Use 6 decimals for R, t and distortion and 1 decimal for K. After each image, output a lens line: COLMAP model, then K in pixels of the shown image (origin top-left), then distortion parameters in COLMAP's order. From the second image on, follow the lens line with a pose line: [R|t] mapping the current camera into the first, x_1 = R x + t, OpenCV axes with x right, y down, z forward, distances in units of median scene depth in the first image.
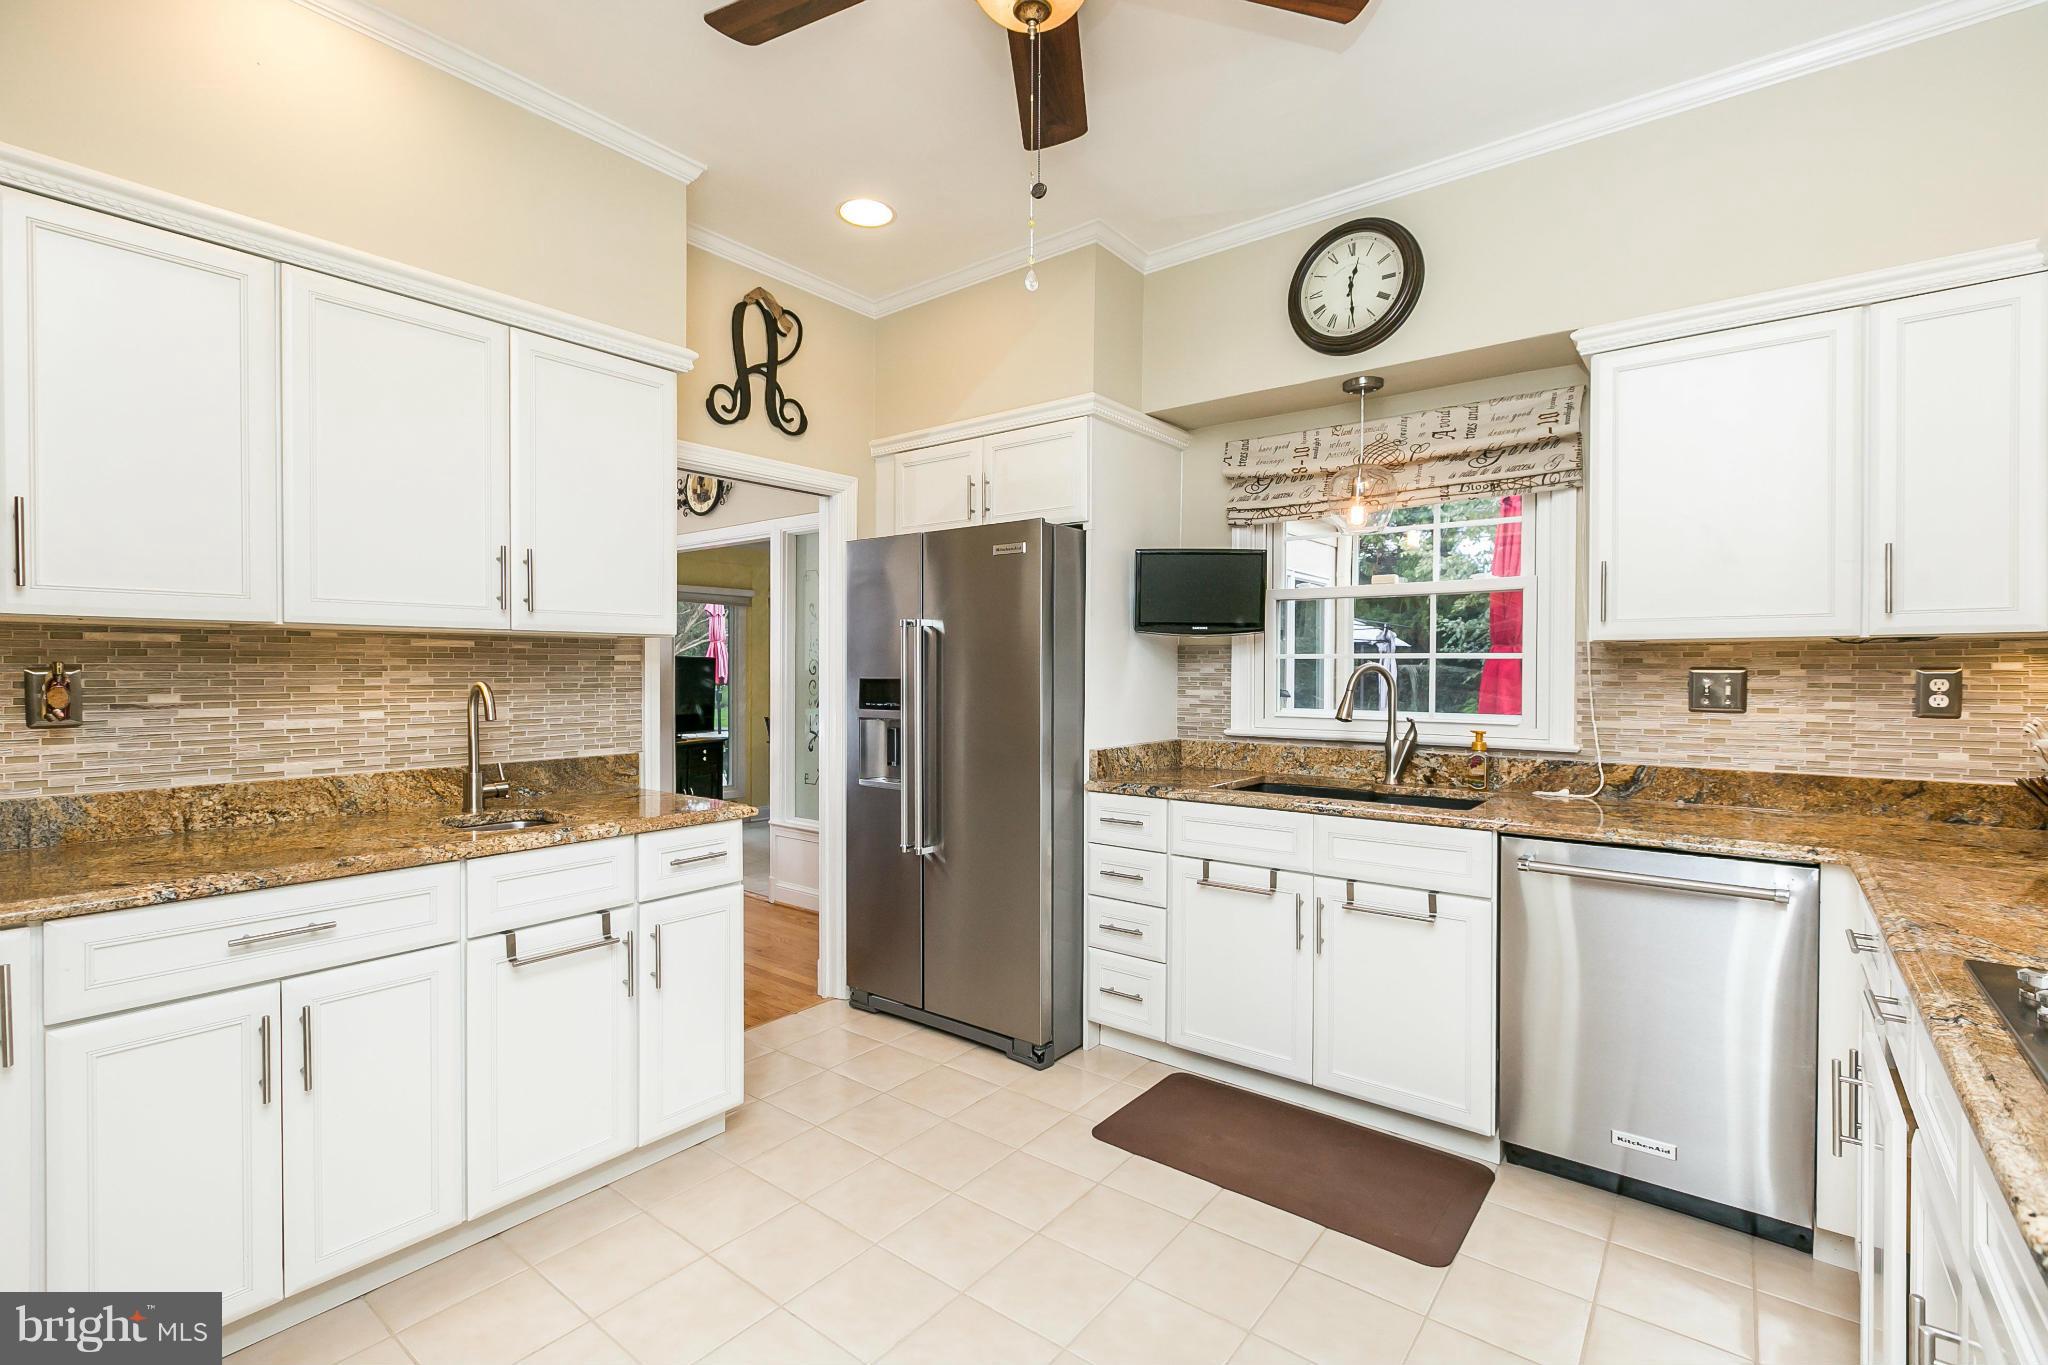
lens RADIAL K [[930.5, 0, 1033.1], [0, 930.5, 682.7], [0, 0, 1]] dist [-0.002096, 0.000046]
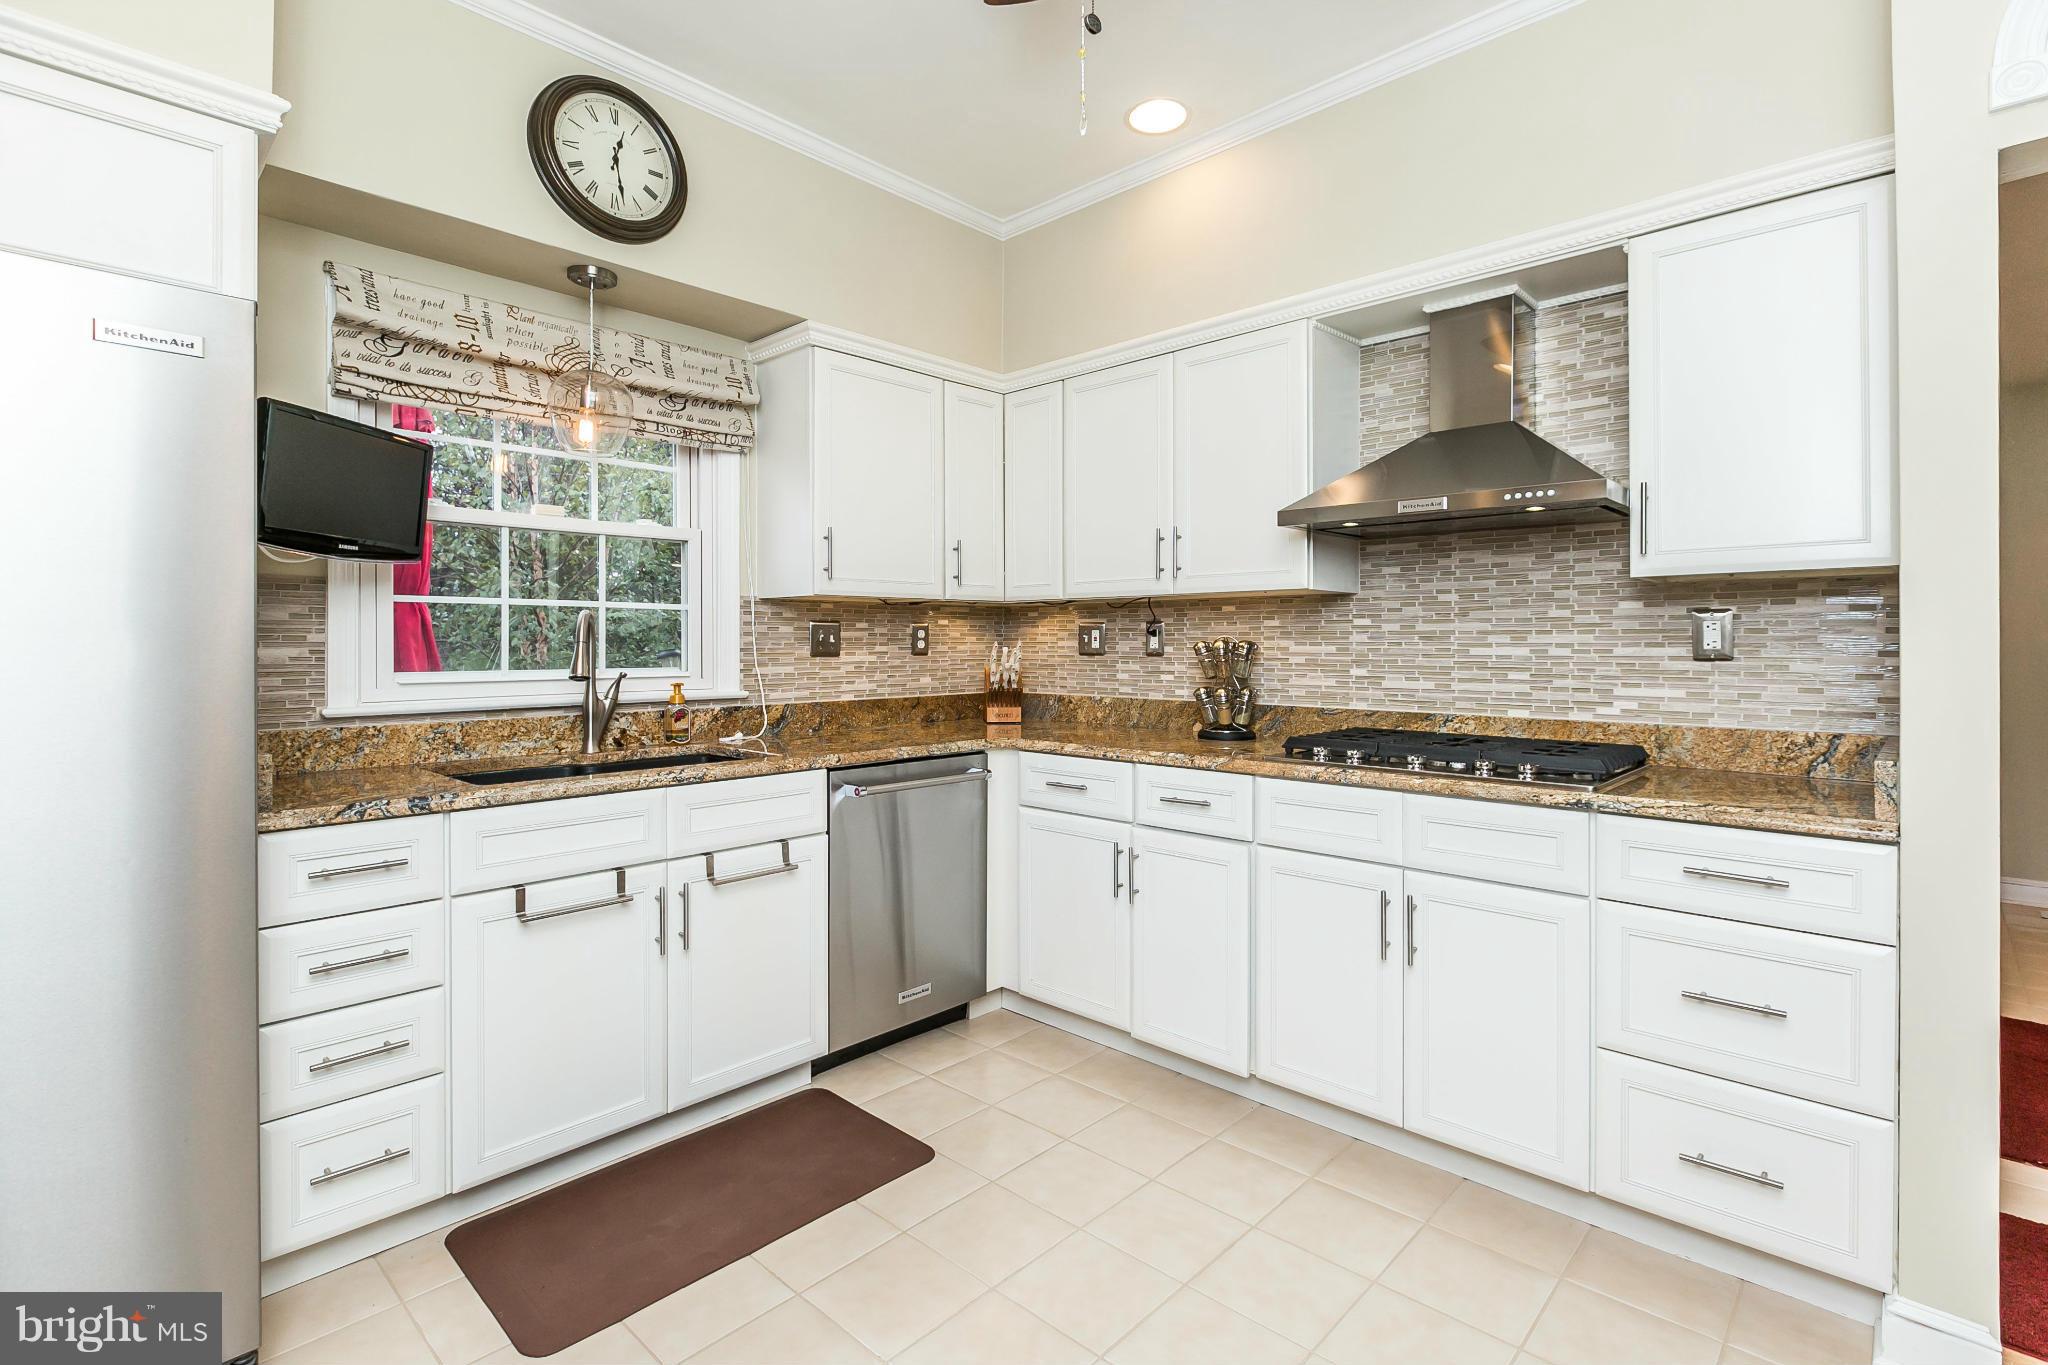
lens RADIAL K [[930.5, 0, 1071.6], [0, 930.5, 644.3], [0, 0, 1]] dist [-0.002096, 0.000046]
pose [[0.088183, -0.006438, 0.996083, -0.453606], [0.015964, 0.999860, 0.005049, 0.013194], [-0.995976, 0.015456, 0.088274, 0.515092]]
